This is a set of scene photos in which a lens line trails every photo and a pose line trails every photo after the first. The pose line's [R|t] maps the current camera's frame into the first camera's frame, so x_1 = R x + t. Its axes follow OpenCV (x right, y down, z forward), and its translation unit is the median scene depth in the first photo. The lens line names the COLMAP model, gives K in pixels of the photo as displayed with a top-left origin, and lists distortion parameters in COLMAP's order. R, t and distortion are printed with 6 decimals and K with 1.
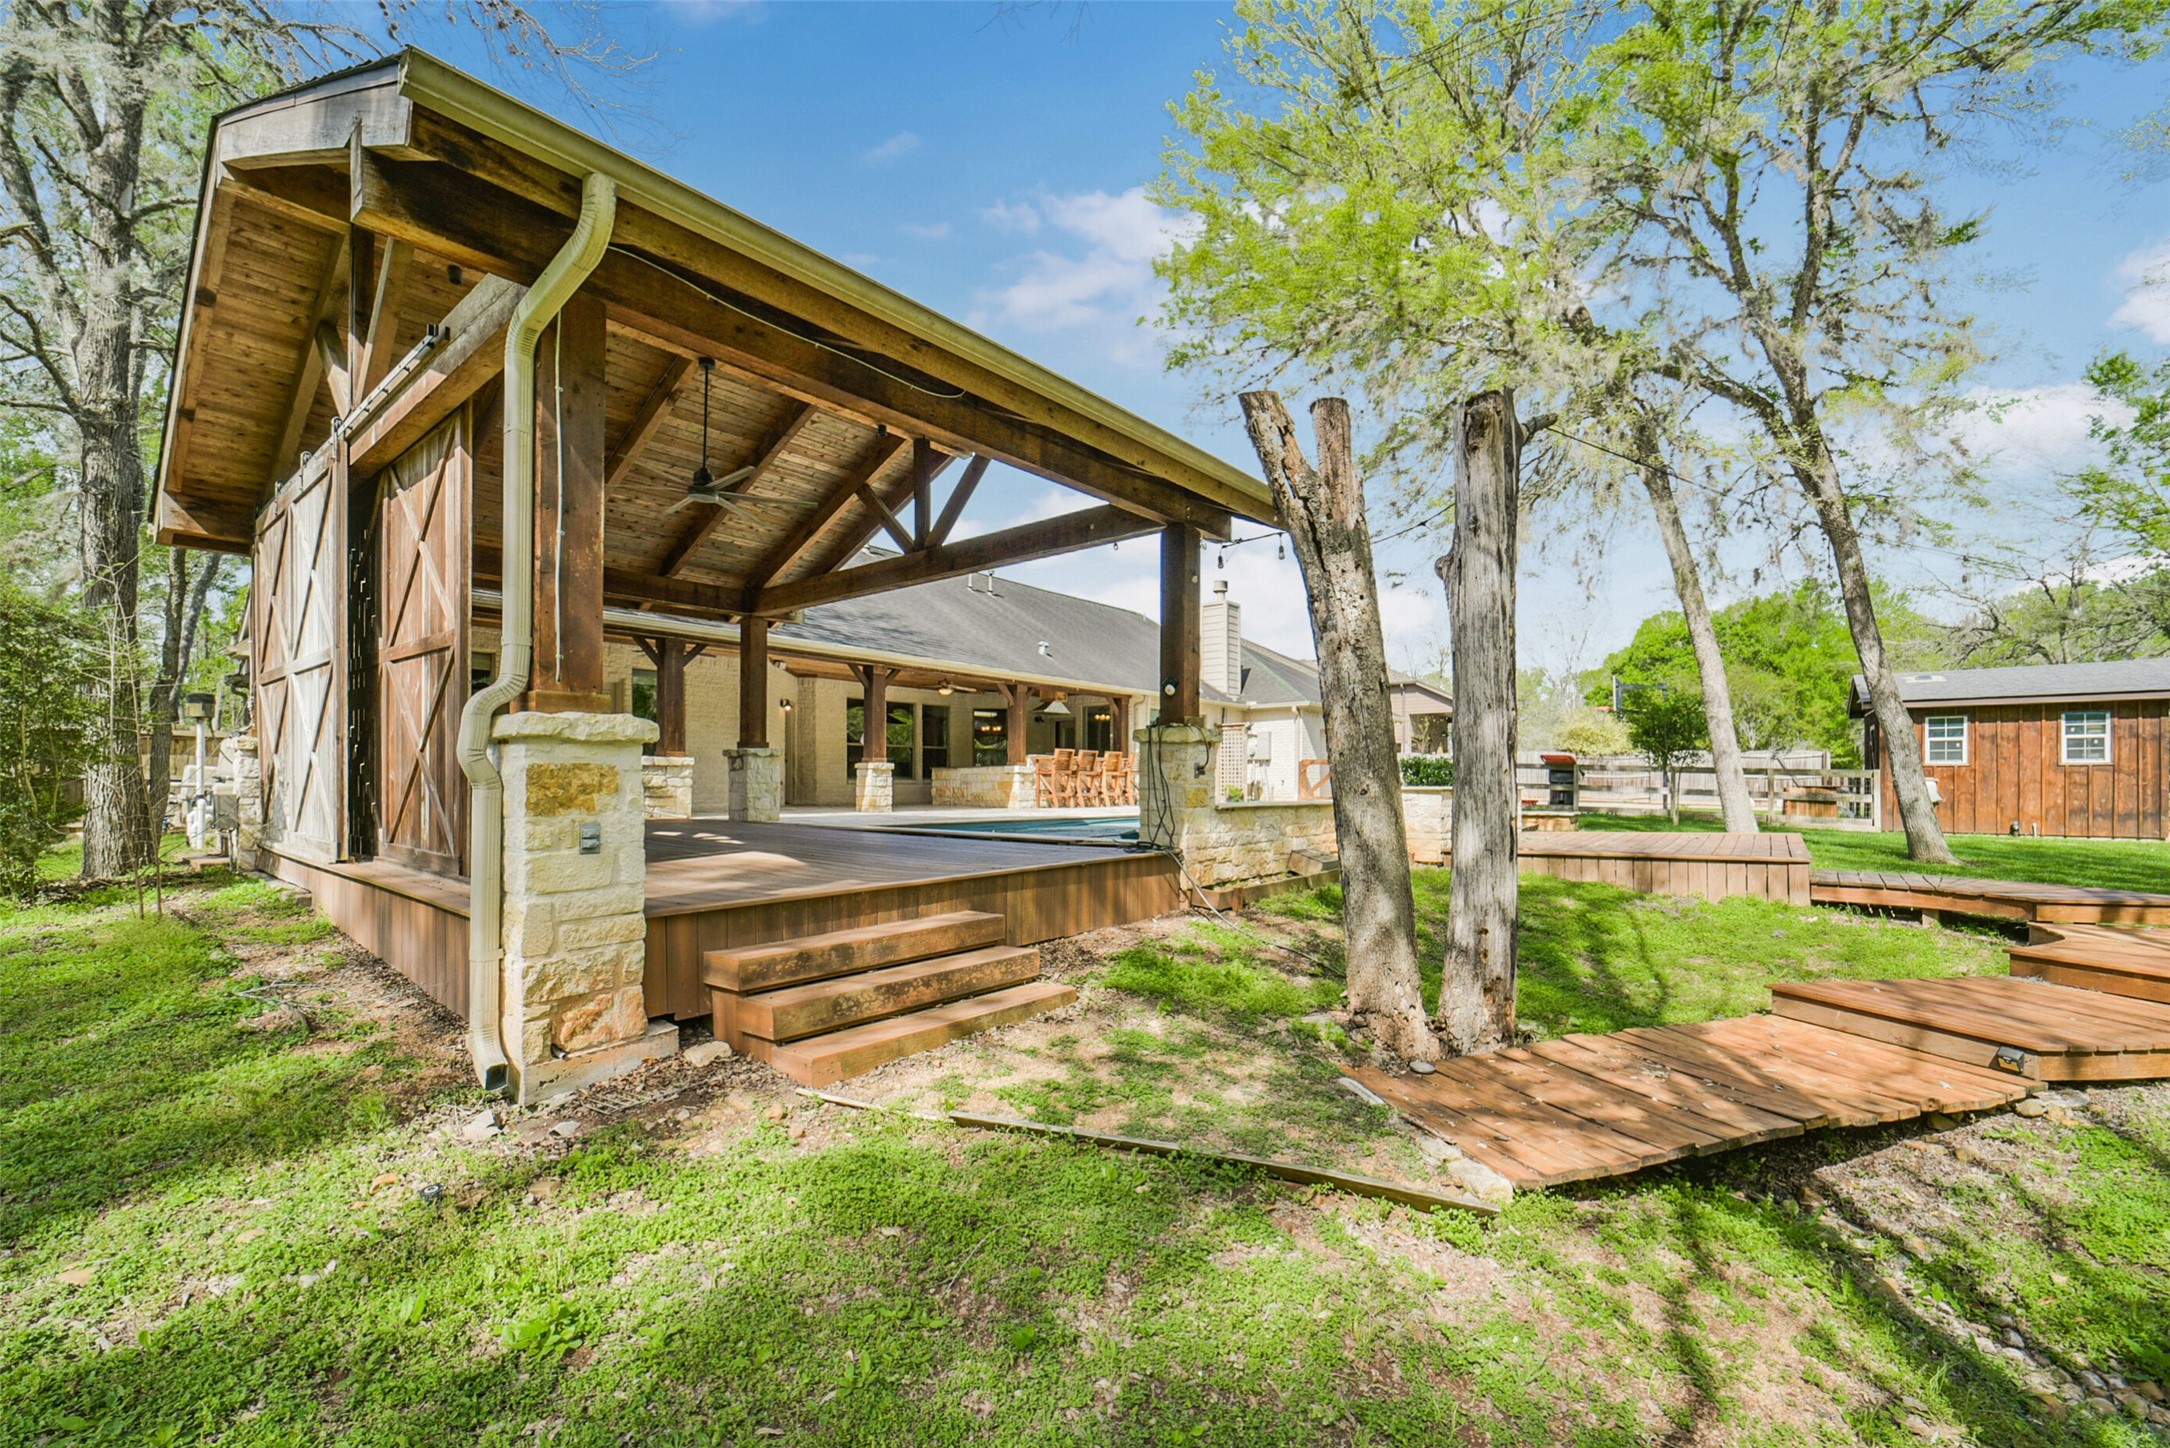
lens RADIAL K [[891.8, 0, 1087.4], [0, 891.8, 761.0], [0, 0, 1]] dist [-0.000107, 0.000327]
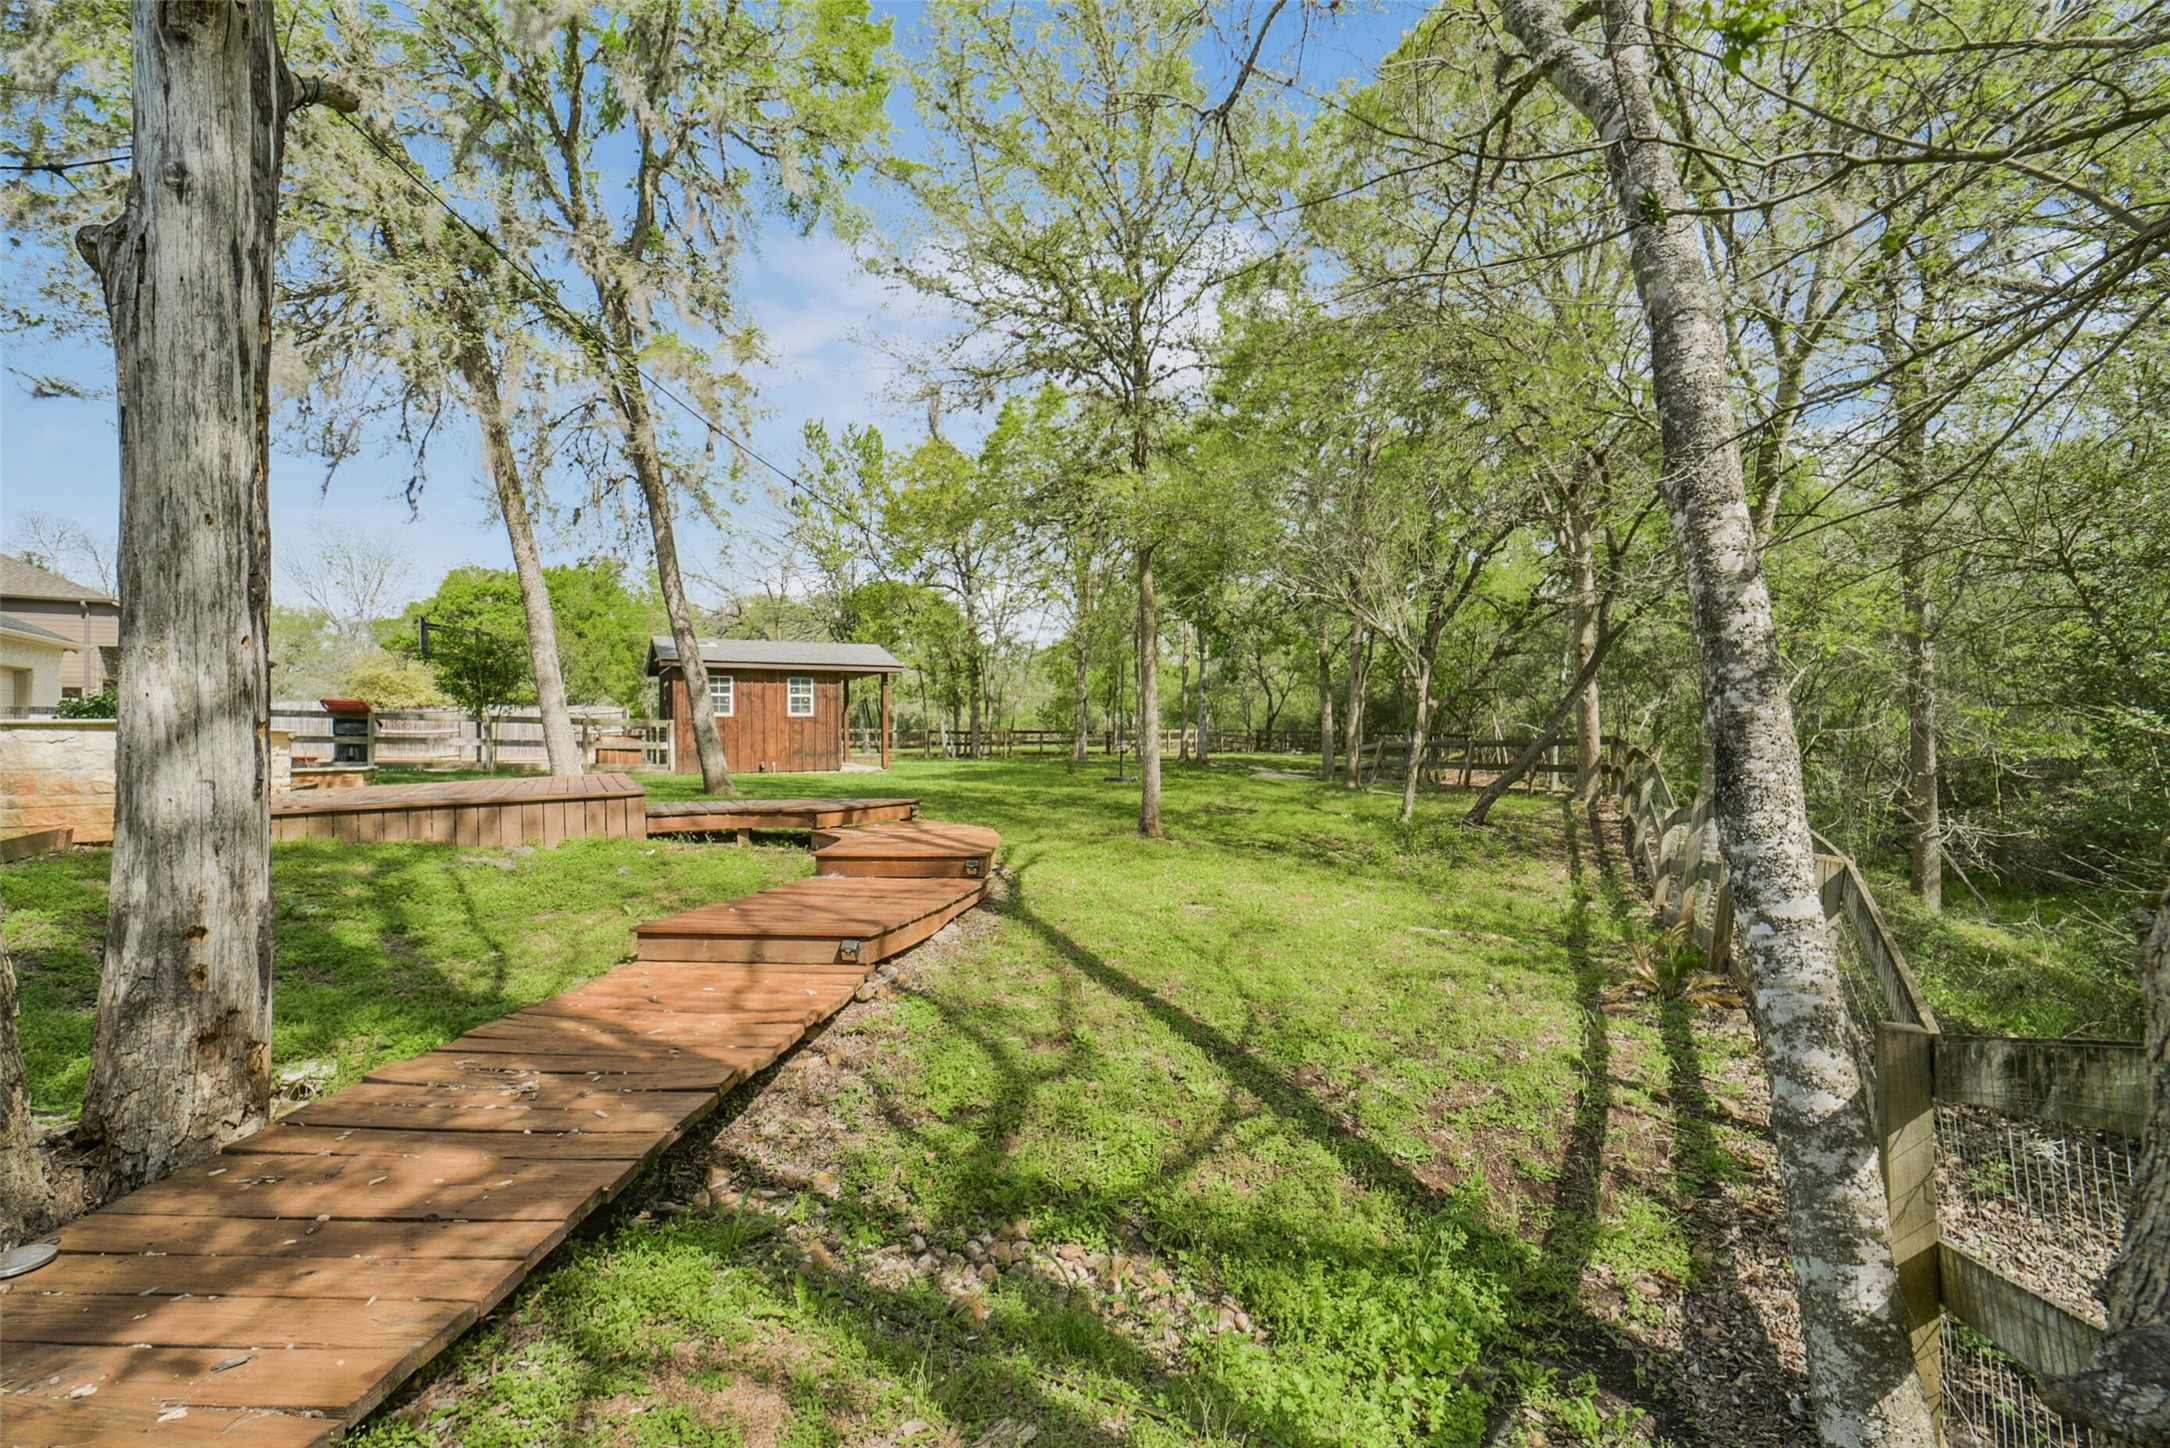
lens RADIAL K [[867.6, 0, 1083.6], [0, 867.6, 742.0], [0, 0, 1]] dist [-0.037074, 0.010015]
pose [[0.360259, -0.000733, 0.932852, 0.120567], [-0.006554, 0.999973, 0.003317, 0.052652], [-0.932829, -0.007309, 0.360245, 0.232421]]
